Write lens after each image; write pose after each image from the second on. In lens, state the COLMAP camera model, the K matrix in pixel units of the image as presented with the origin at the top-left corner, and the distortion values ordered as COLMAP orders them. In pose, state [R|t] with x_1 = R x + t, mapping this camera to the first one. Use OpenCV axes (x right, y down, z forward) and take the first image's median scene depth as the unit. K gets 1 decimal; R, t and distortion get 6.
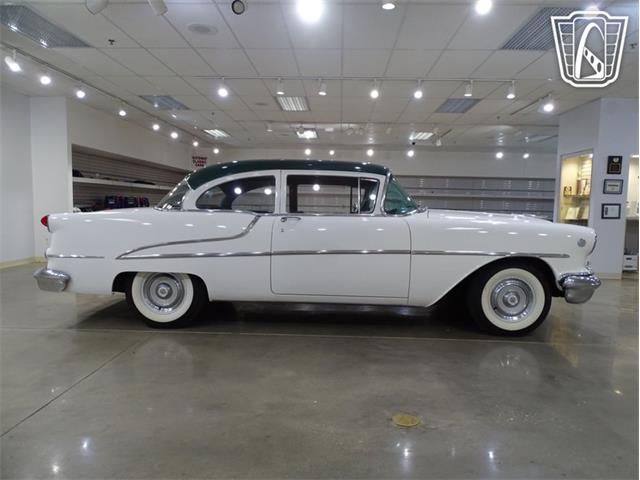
lens RADIAL K [[455.9, 0, 321.9], [0, 455.9, 240.5], [0, 0, 1]] dist [-0.000586, -0.001926]
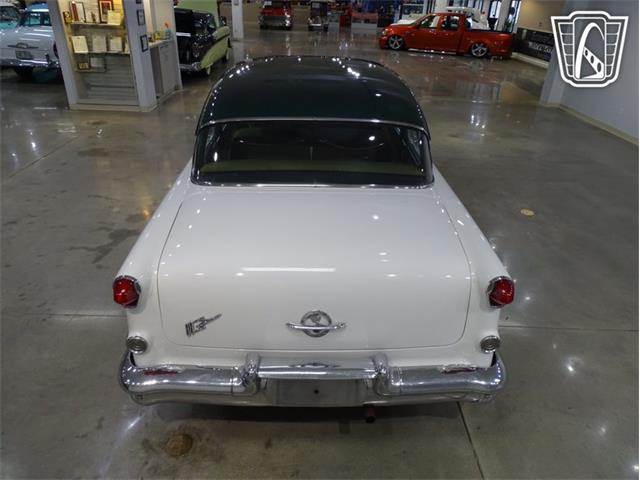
lens RADIAL K [[455.9, 0, 321.9], [0, 455.9, 240.5], [0, 0, 1]] dist [-0.000586, -0.001926]
pose [[-0.052320, -0.501123, 0.863793, -0.973897], [0.036667, 0.863431, 0.503133, -0.341863], [-0.997957, 0.057996, -0.026800, 1.189739]]
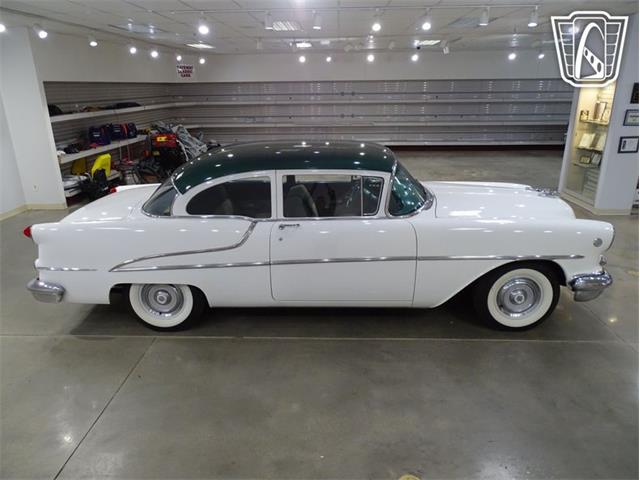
lens RADIAL K [[456.8, 0, 320.2], [0, 456.8, 235.4], [0, 0, 1]] dist [0.001982, 0.000117]
pose [[0.999557, -0.029146, -0.006099, 0.000968], [0.029753, 0.969257, 0.244244, -0.246296], [-0.001207, -0.244318, 0.969695, 0.081758]]
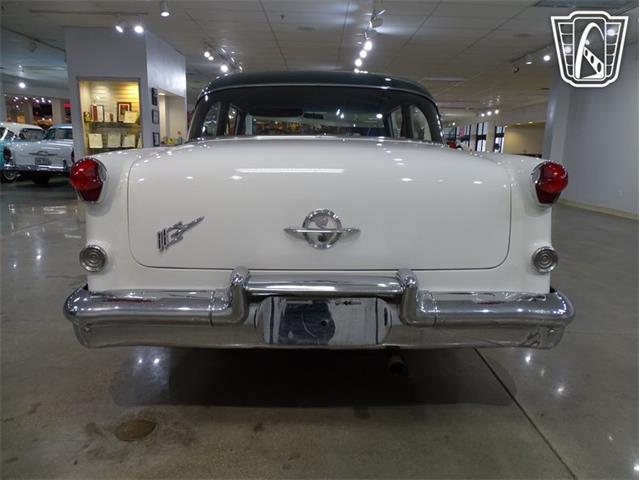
lens RADIAL K [[455.4, 0, 321.2], [0, 455.4, 238.2], [0, 0, 1]] dist [-0.002122, -0.001253]
pose [[-0.049214, -0.212926, 0.975828, -0.976535], [0.051789, 0.975154, 0.215391, -0.088092], [-0.997445, 0.061137, -0.036964, 1.203670]]
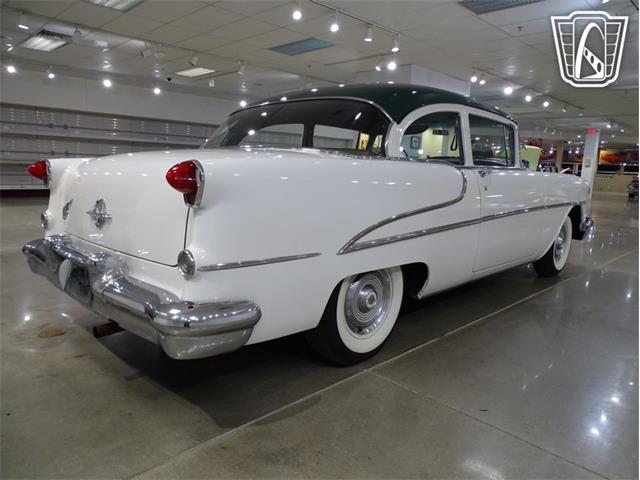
lens RADIAL K [[455.9, 0, 321.9], [0, 455.9, 240.5], [0, 0, 1]] dist [-0.000586, -0.001926]
pose [[0.679103, -0.110376, 0.725697, -0.793540], [0.030111, 0.991987, 0.122699, -0.035070], [-0.733425, -0.061474, 0.676985, 0.652362]]
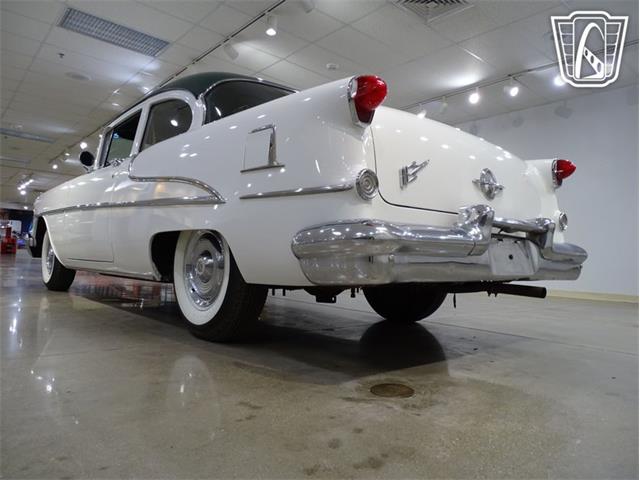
lens RADIAL K [[453.8, 0, 317.4], [0, 453.8, 241.7], [0, 0, 1]] dist [0.000924, 0.001904]
pose [[-0.686818, -0.018326, 0.726599, -0.813507], [0.000172, 0.999678, 0.025376, 0.038791], [-0.726830, 0.017554, -0.686593, 1.655017]]
